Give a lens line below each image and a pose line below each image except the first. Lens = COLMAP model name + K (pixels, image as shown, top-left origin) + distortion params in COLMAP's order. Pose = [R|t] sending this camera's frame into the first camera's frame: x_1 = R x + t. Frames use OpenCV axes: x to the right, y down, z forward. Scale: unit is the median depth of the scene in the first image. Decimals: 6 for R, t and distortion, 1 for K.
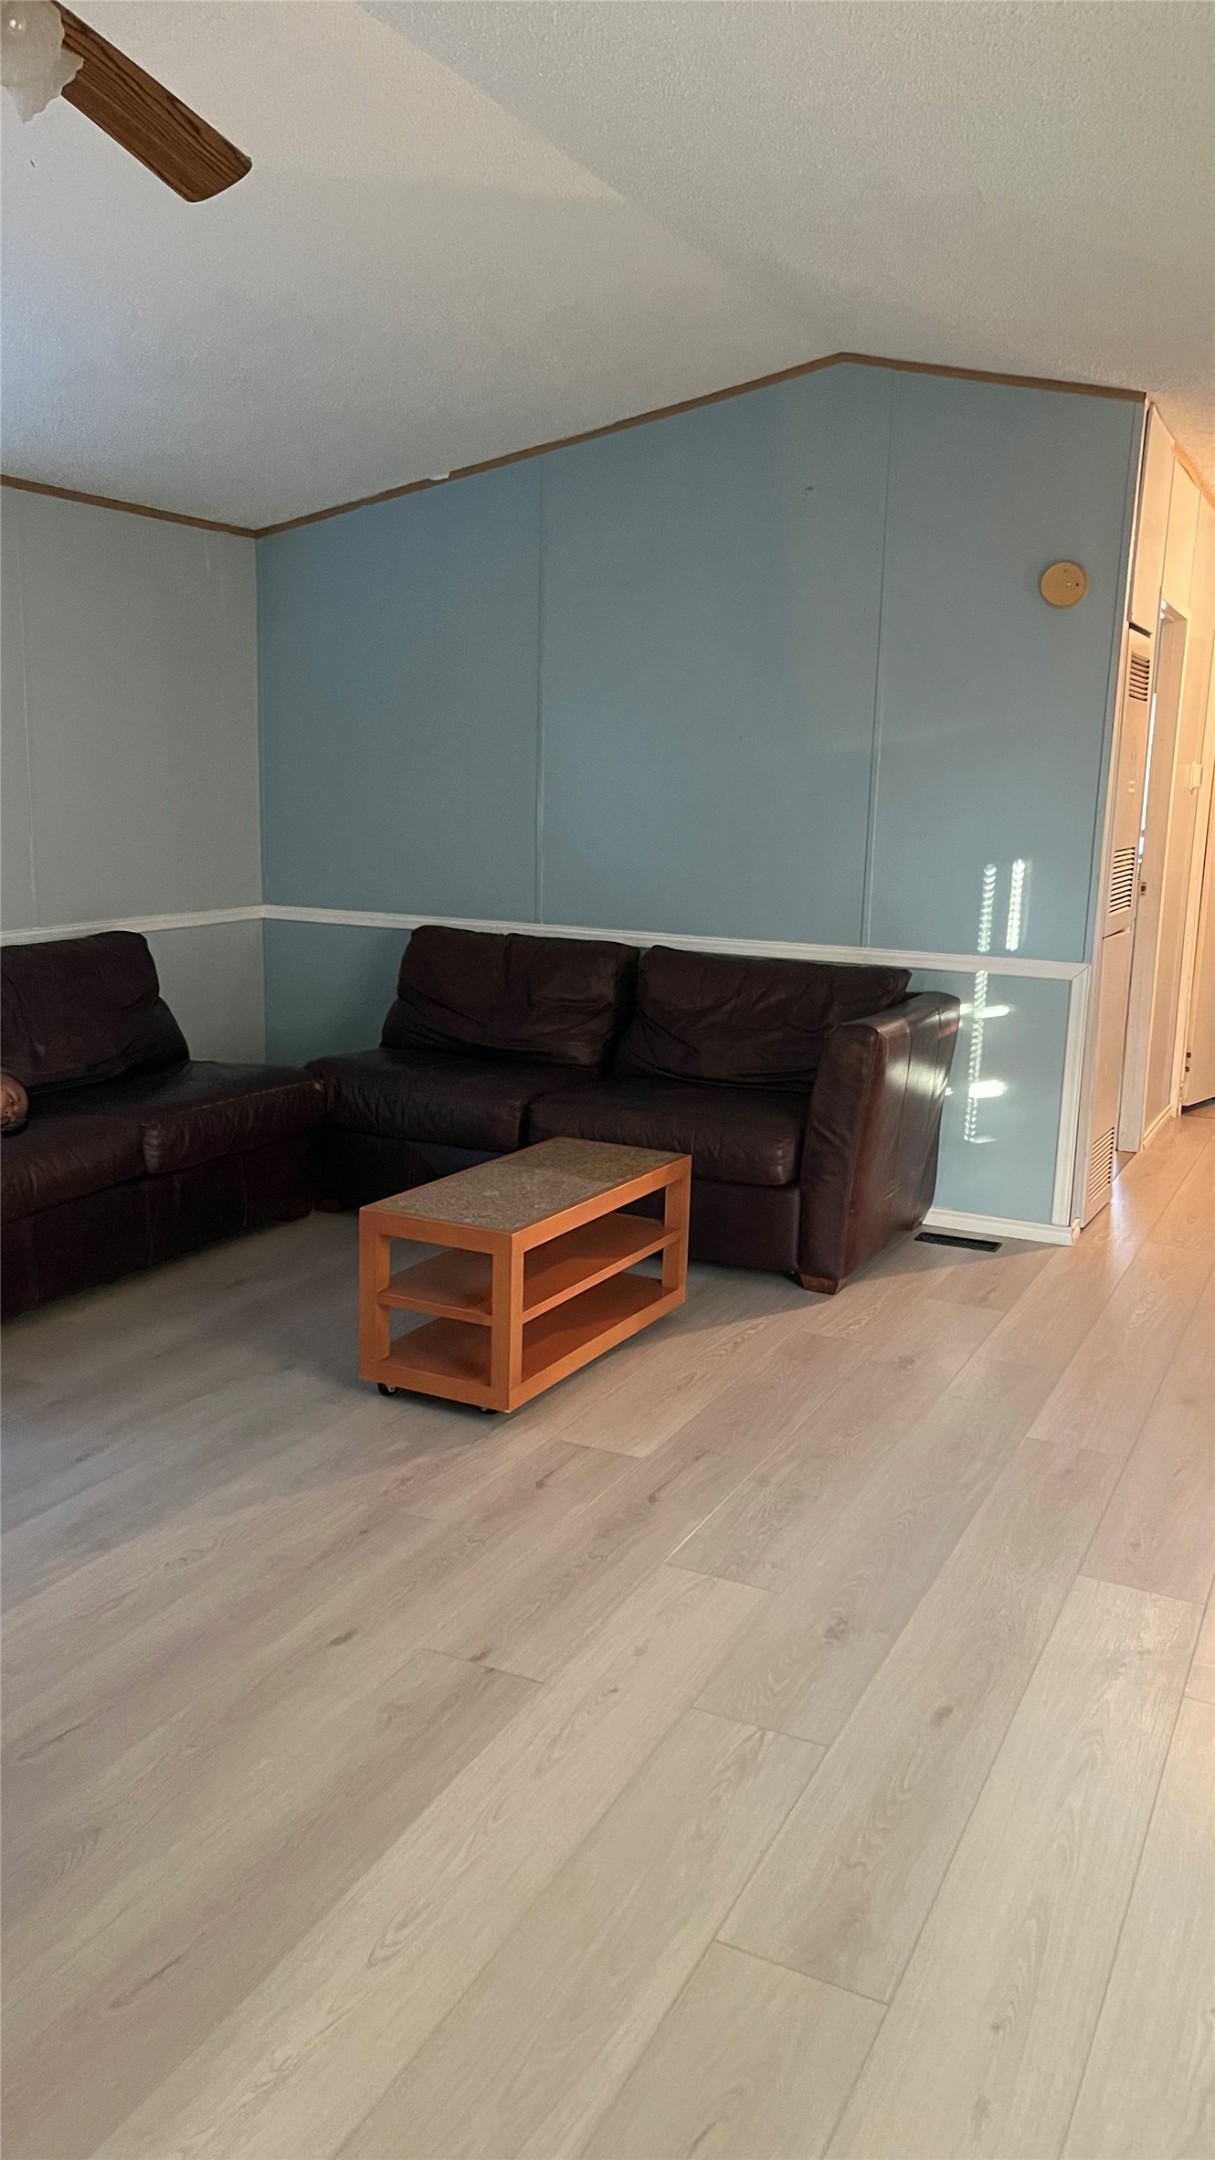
lens RADIAL K [[1633.1, 0, 615.2], [0, 1633.1, 1079.2], [0, 0, 1]] dist [0.045785, -0.037158]
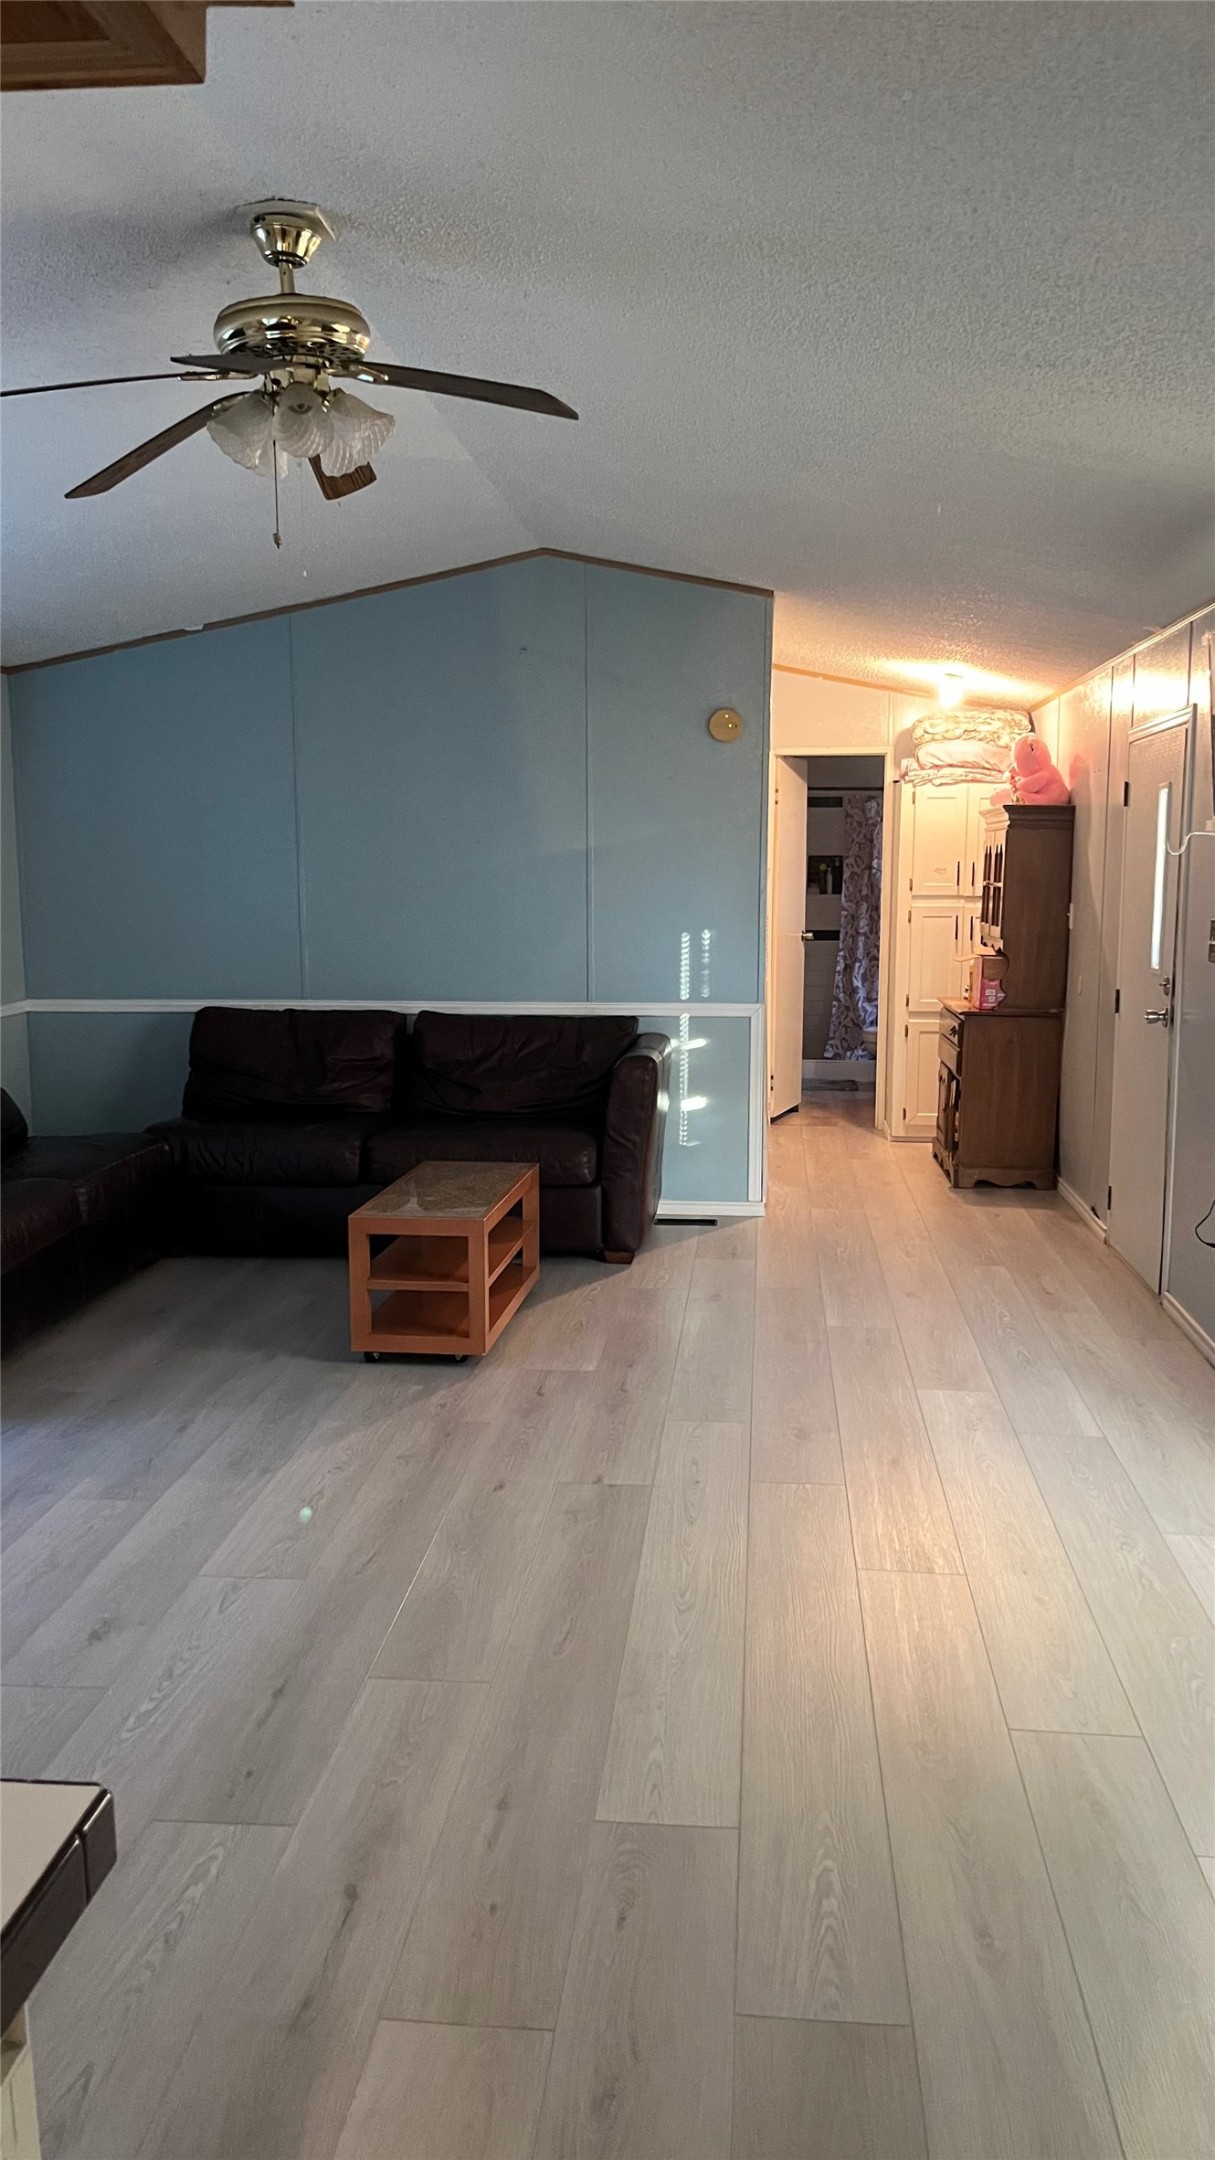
lens RADIAL K [[1633.1, 0, 597.3], [0, 1633.1, 1080.3], [0, 0, 1]] dist [0.045785, -0.037158]
pose [[0.939306, -0.074932, 0.334799, -0.303920], [0.090752, 0.995365, -0.031838, 0.023715], [-0.330861, 0.060289, 0.941752, -0.220993]]
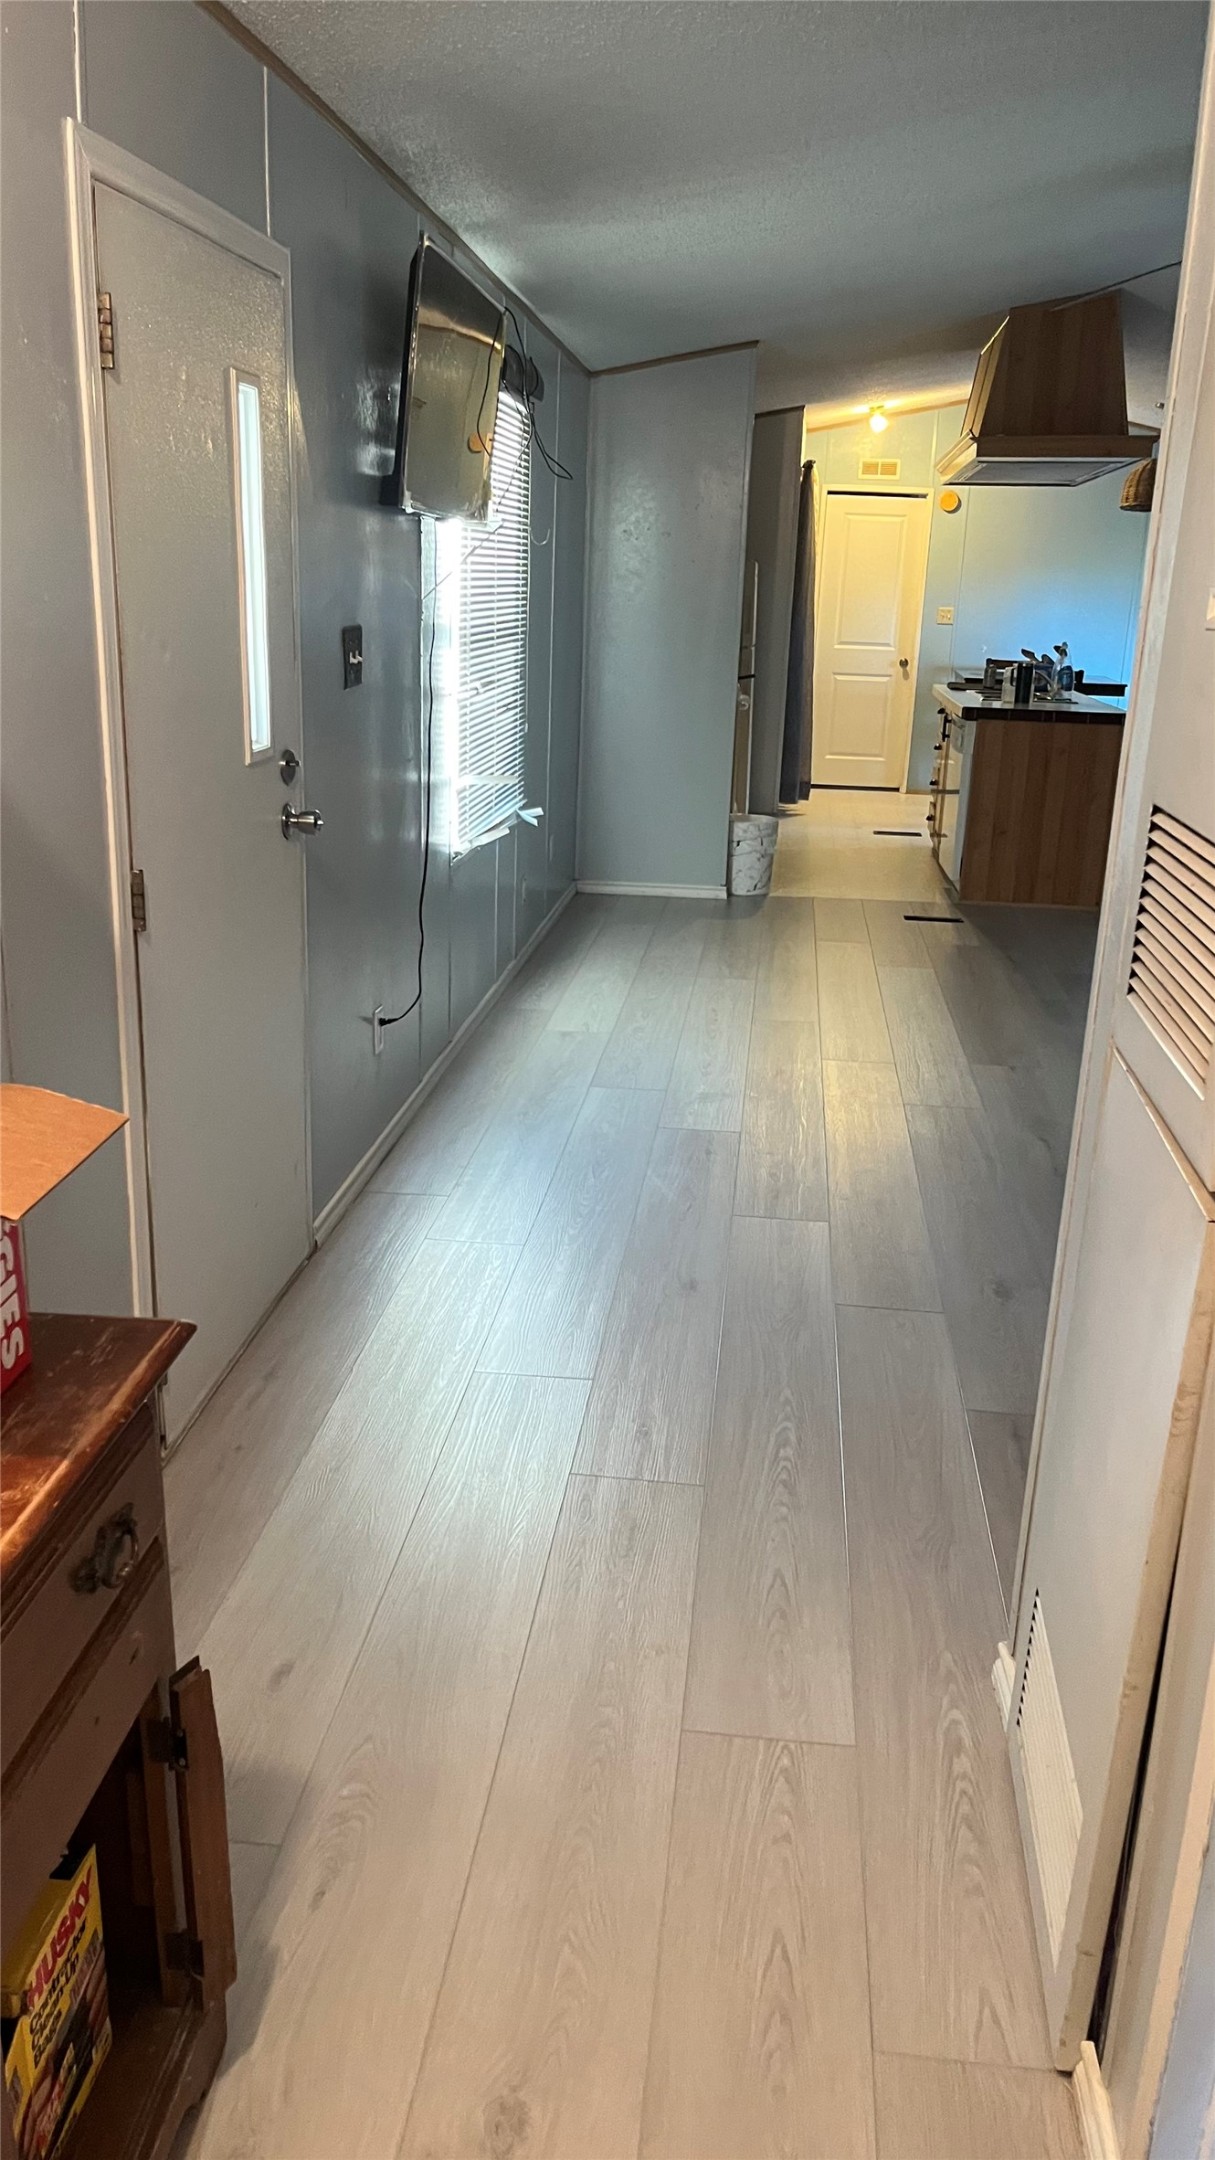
lens RADIAL K [[1633.1, 0, 600.4], [0, 1633.1, 1088.5], [0, 0, 1]] dist [0.045785, -0.037158]
pose [[-0.941406, 0.039024, -0.335011, 0.550633], [-0.125265, 0.881781, 0.454720, -0.234034], [0.313151, 0.470041, -0.825226, 1.333773]]
